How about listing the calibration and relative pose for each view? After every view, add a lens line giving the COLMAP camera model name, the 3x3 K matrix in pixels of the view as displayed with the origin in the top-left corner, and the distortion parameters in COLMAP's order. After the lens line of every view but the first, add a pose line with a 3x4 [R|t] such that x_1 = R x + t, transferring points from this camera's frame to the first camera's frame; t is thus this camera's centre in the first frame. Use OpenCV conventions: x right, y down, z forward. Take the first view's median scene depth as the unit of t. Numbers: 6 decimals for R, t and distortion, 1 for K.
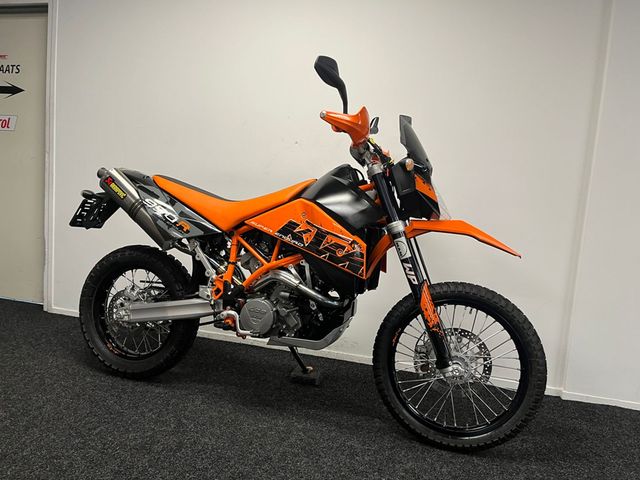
lens RADIAL K [[481.4, 0, 323.1], [0, 481.4, 238.1], [0, 0, 1]] dist [0.066086, -0.085982]
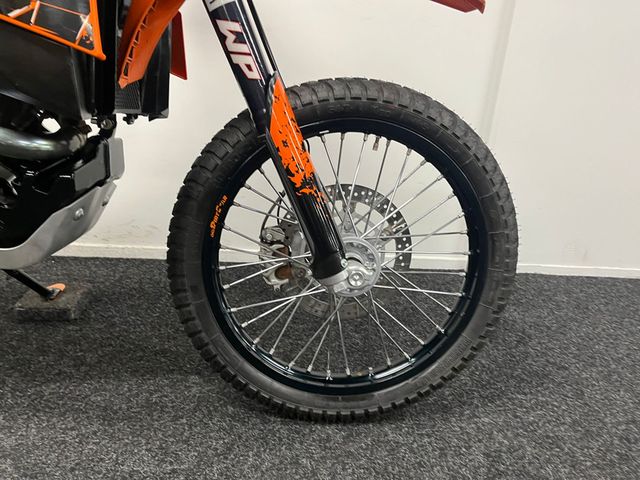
lens RADIAL K [[486.7, 0, 320.0], [0, 486.7, 240.0], [0, 0, 1]] dist [0.068279, -0.100323]
pose [[0.941875, -0.119600, 0.313955, 0.099357], [0.029876, 0.960605, 0.276308, 0.108347], [-0.334633, -0.250868, 0.908343, 0.574988]]
